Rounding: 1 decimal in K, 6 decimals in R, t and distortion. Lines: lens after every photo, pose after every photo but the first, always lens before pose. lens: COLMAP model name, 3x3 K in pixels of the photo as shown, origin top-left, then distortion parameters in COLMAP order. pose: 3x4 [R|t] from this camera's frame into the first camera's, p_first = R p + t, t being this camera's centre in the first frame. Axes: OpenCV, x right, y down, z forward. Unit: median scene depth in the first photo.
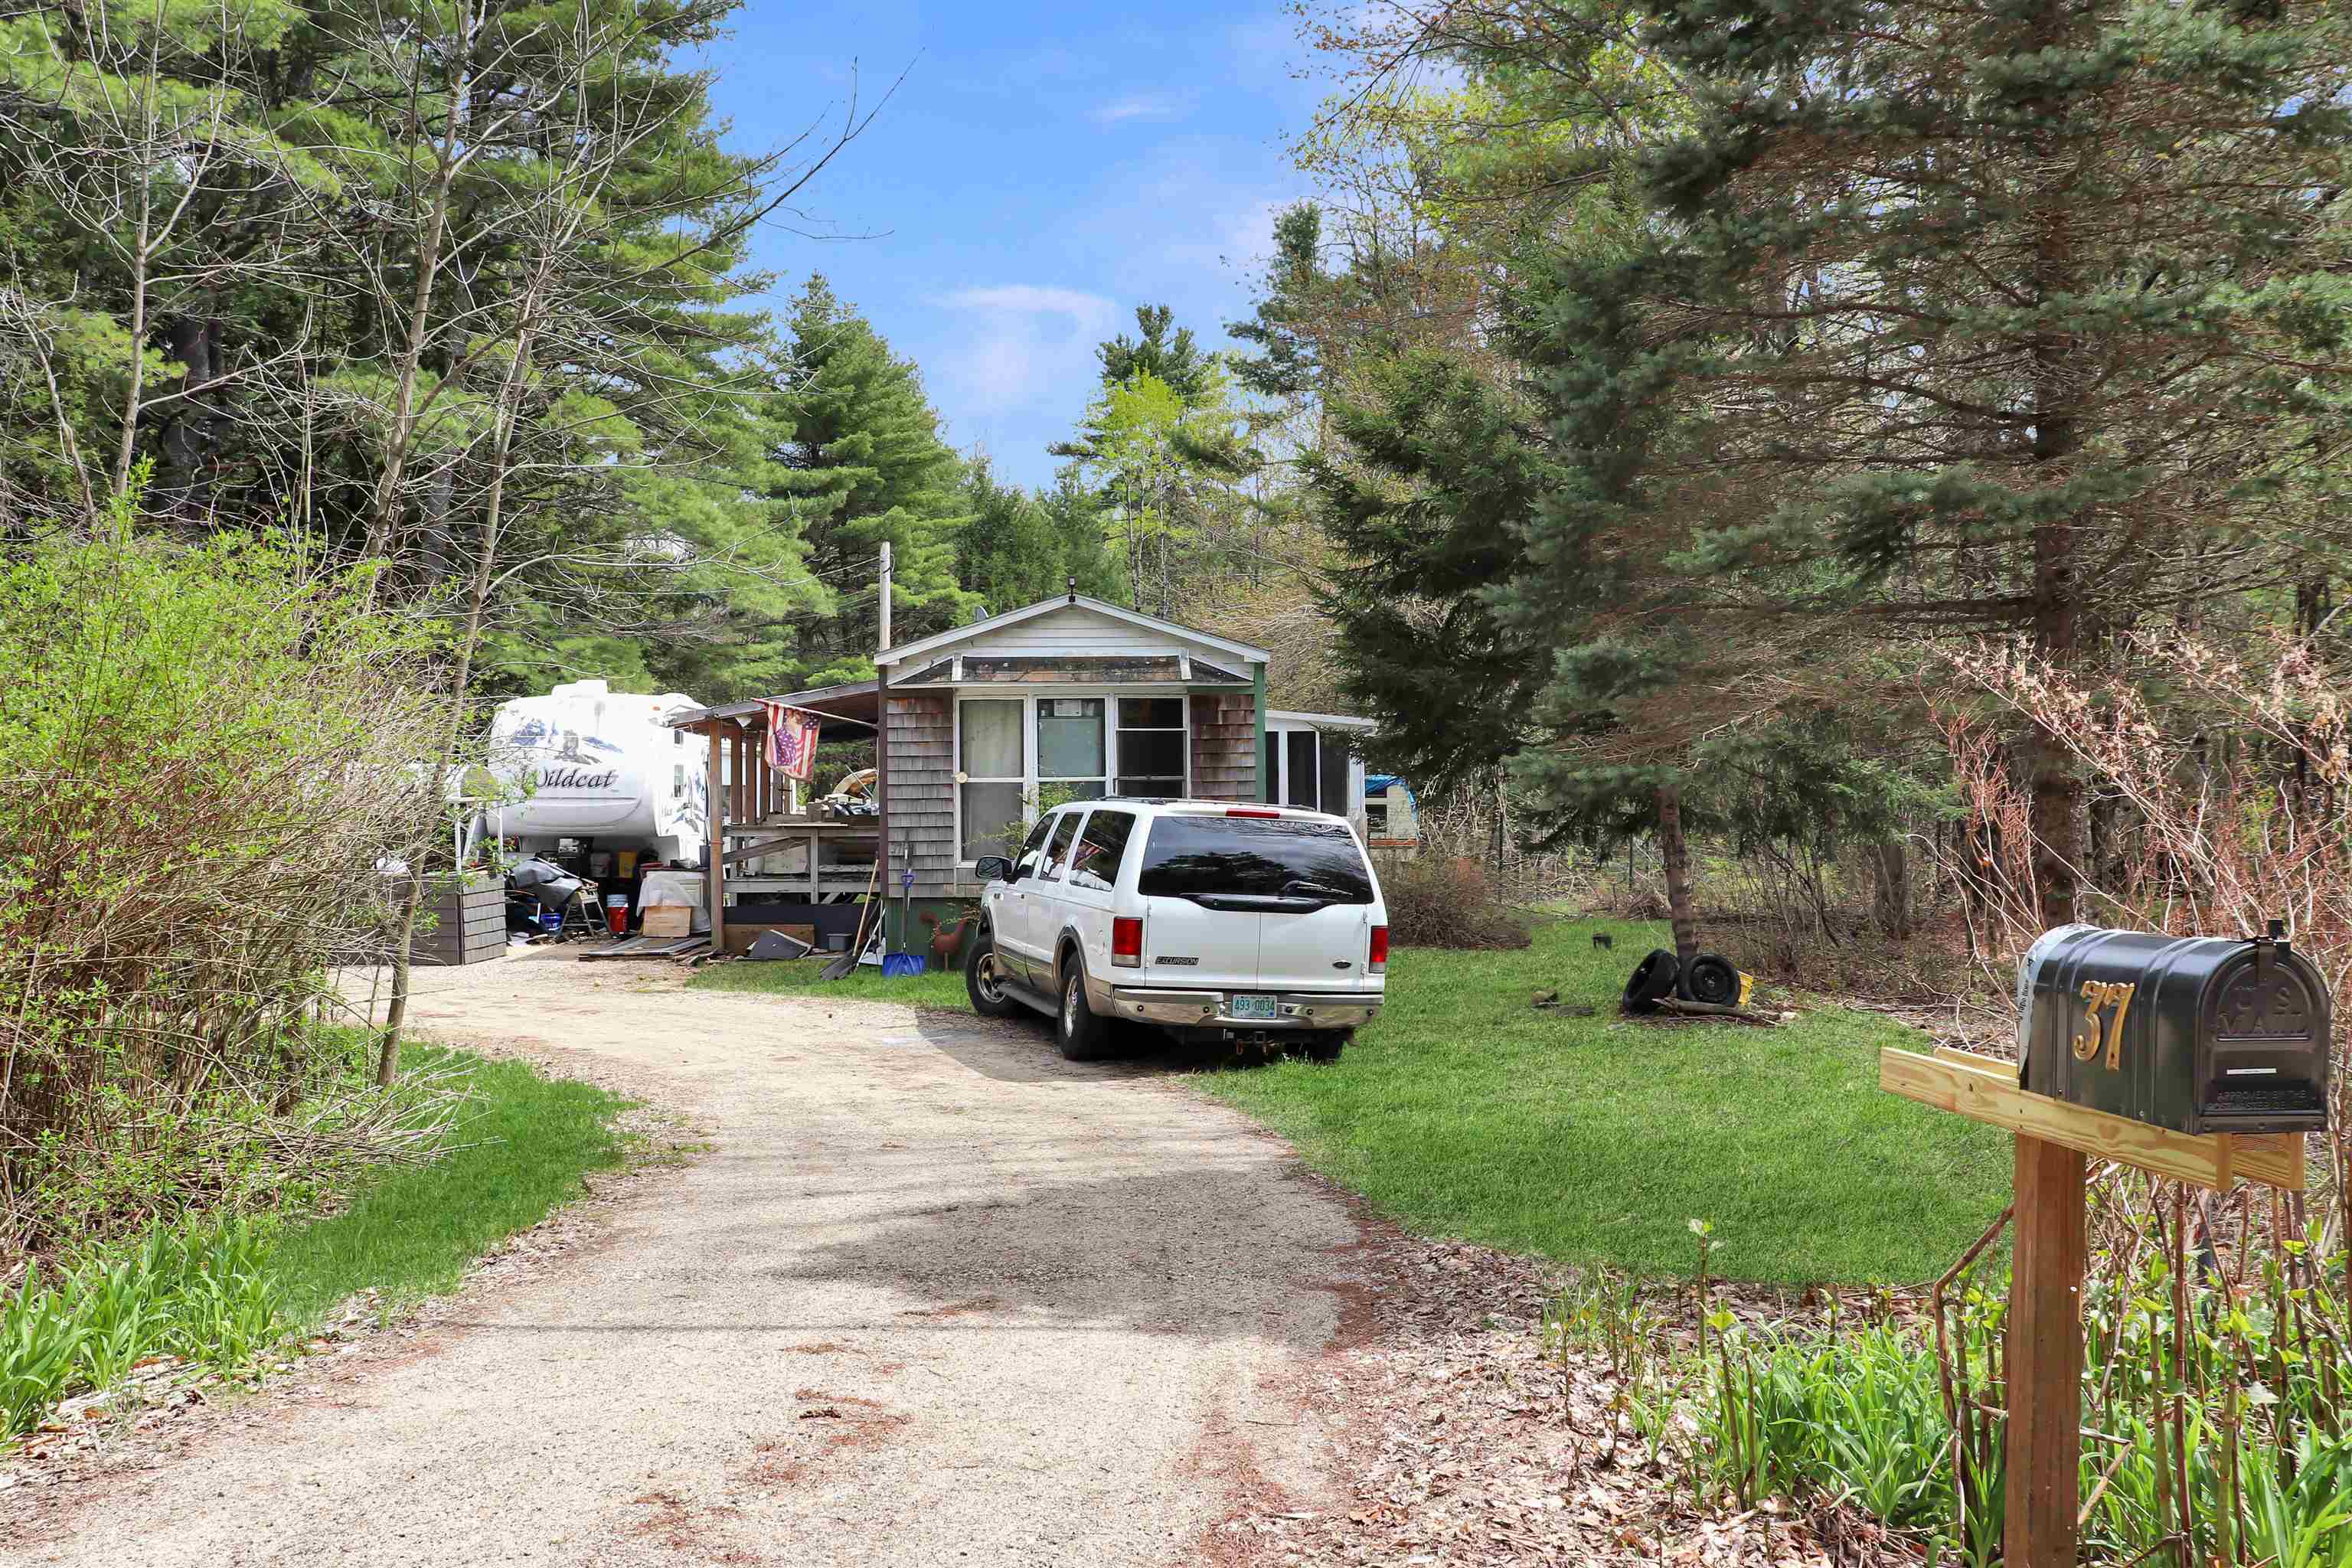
lens RADIAL K [[1980.0, 0, 1173.4], [0, 1980.0, 814.2], [0, 0, 1]] dist [-0.180245, 0.160801]
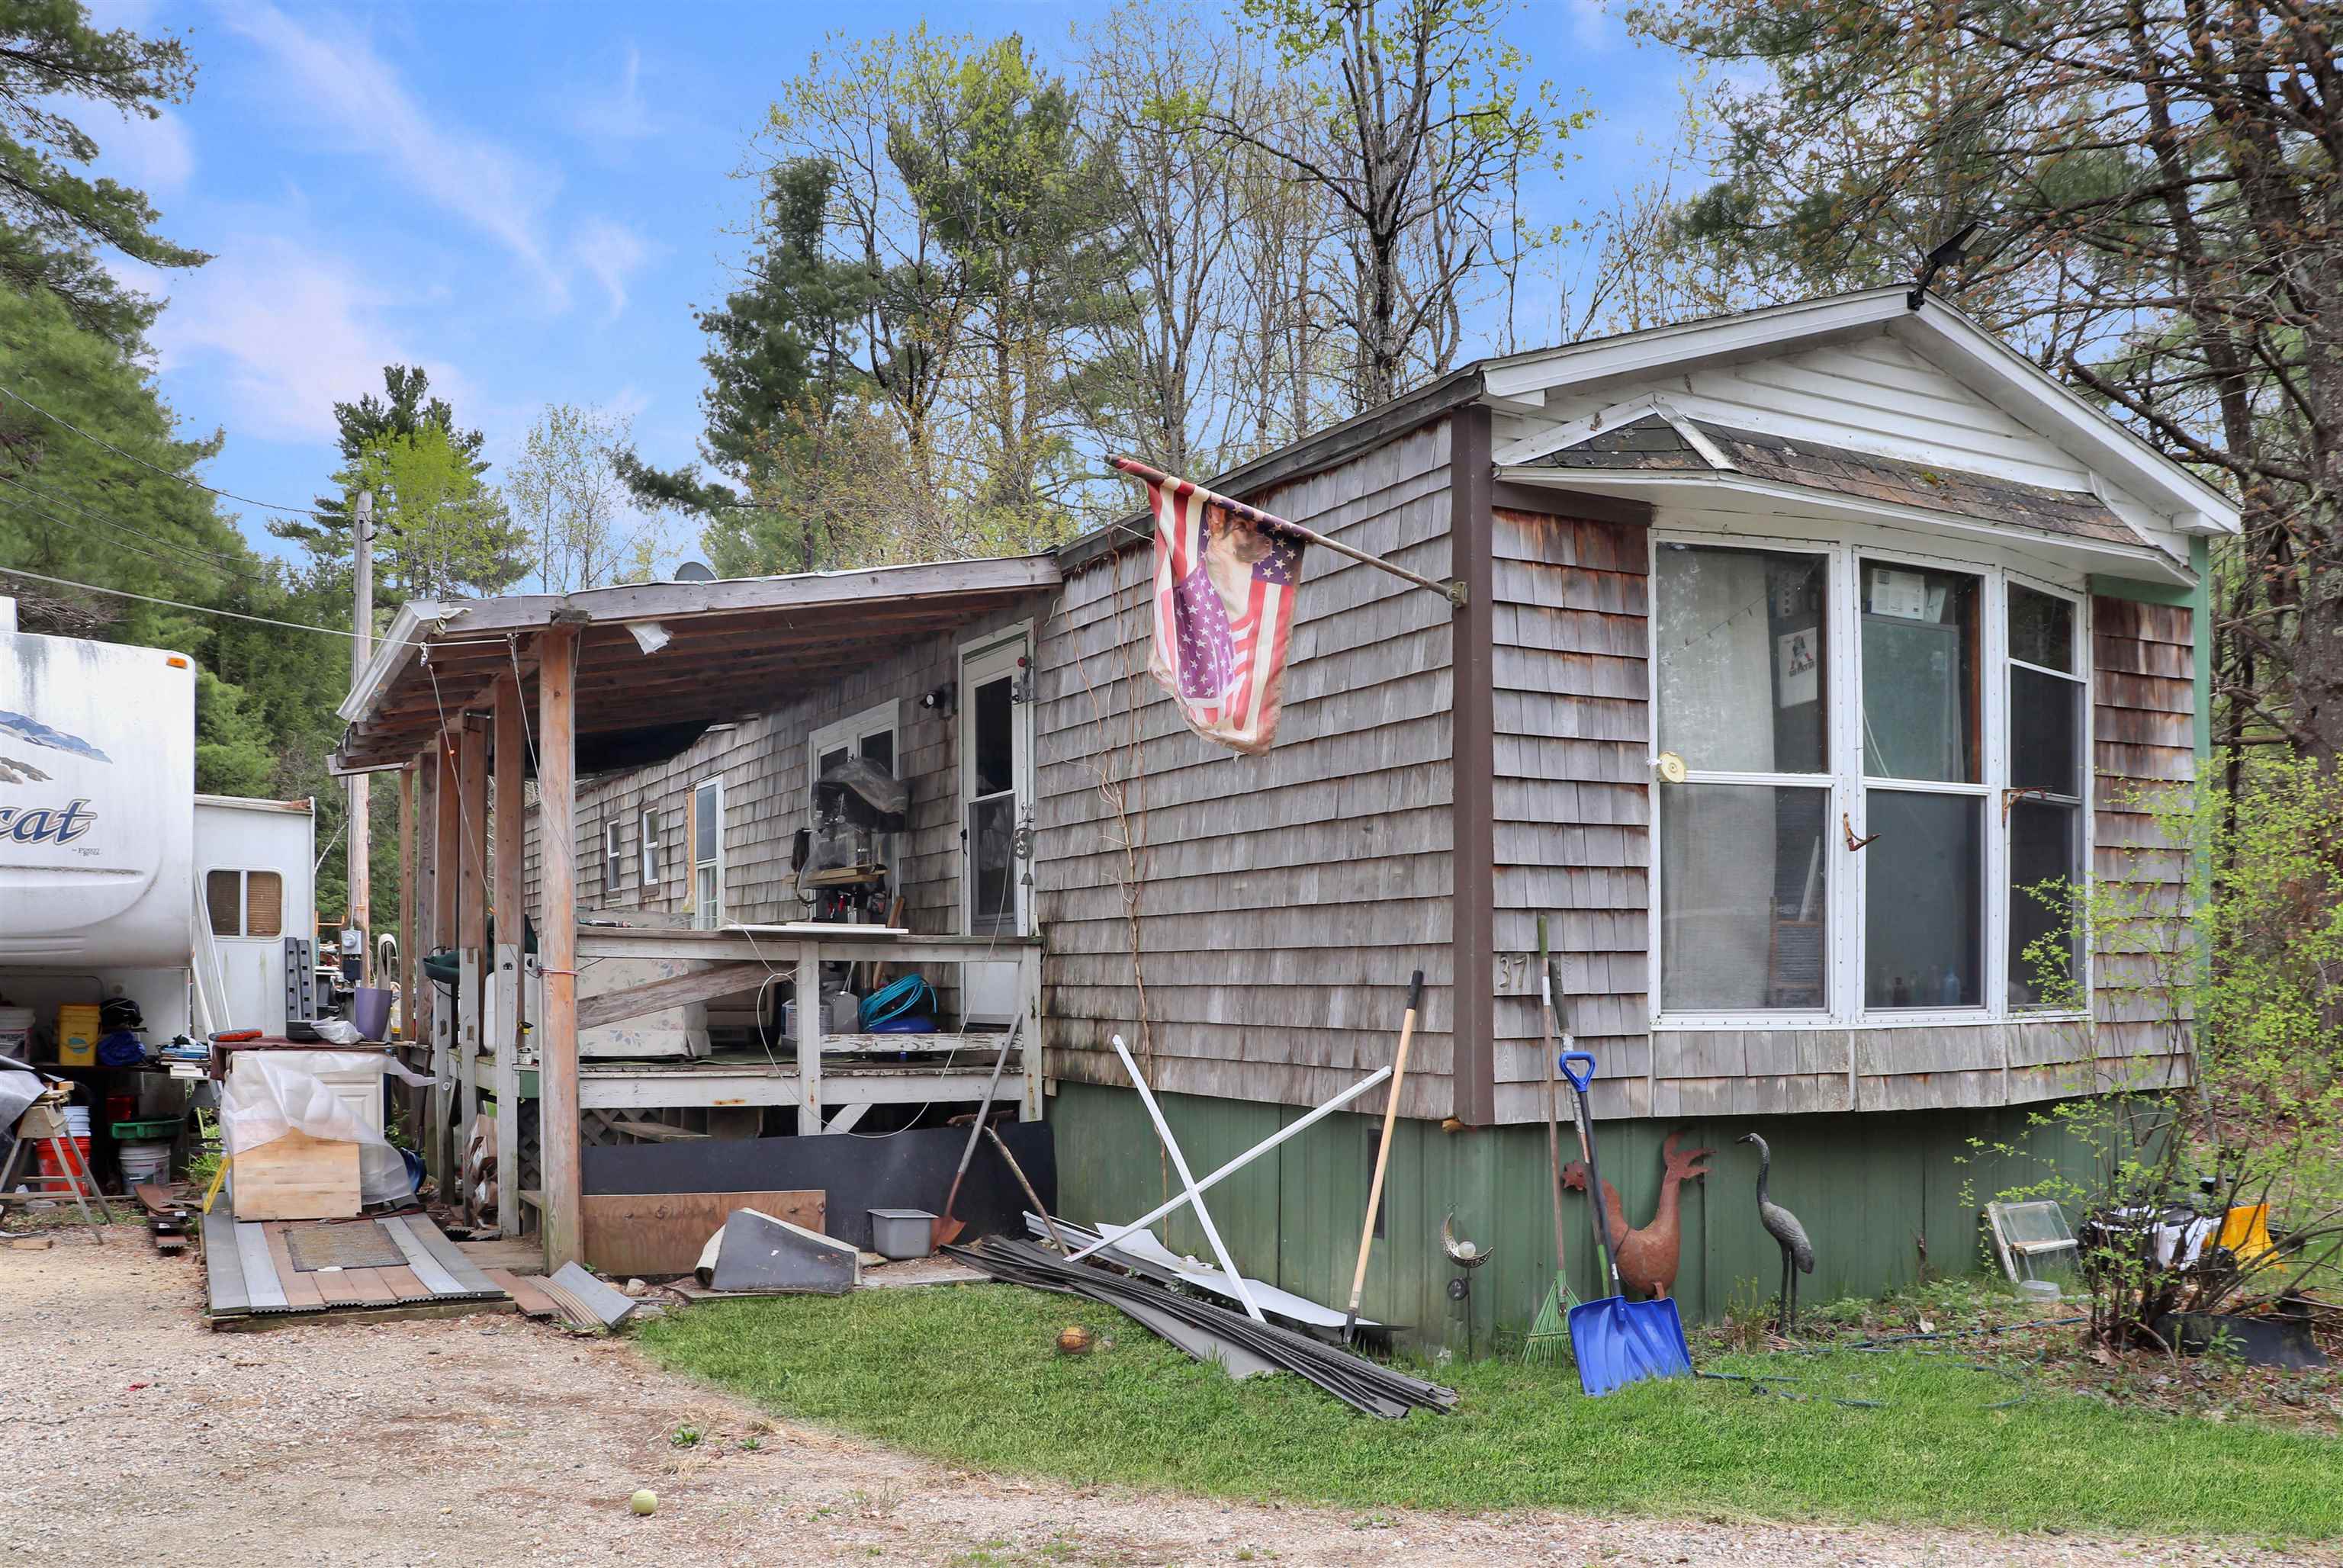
lens RADIAL K [[2019.9, 0, 1196.3], [0, 2019.9, 941.2], [0, 0, 1]] dist [-0.094391, 0.001390]
pose [[0.910851, 0.012972, 0.412531, -0.275225], [-0.003339, 0.999705, -0.024065, 0.017180], [-0.412721, 0.020542, 0.910626, 0.611513]]
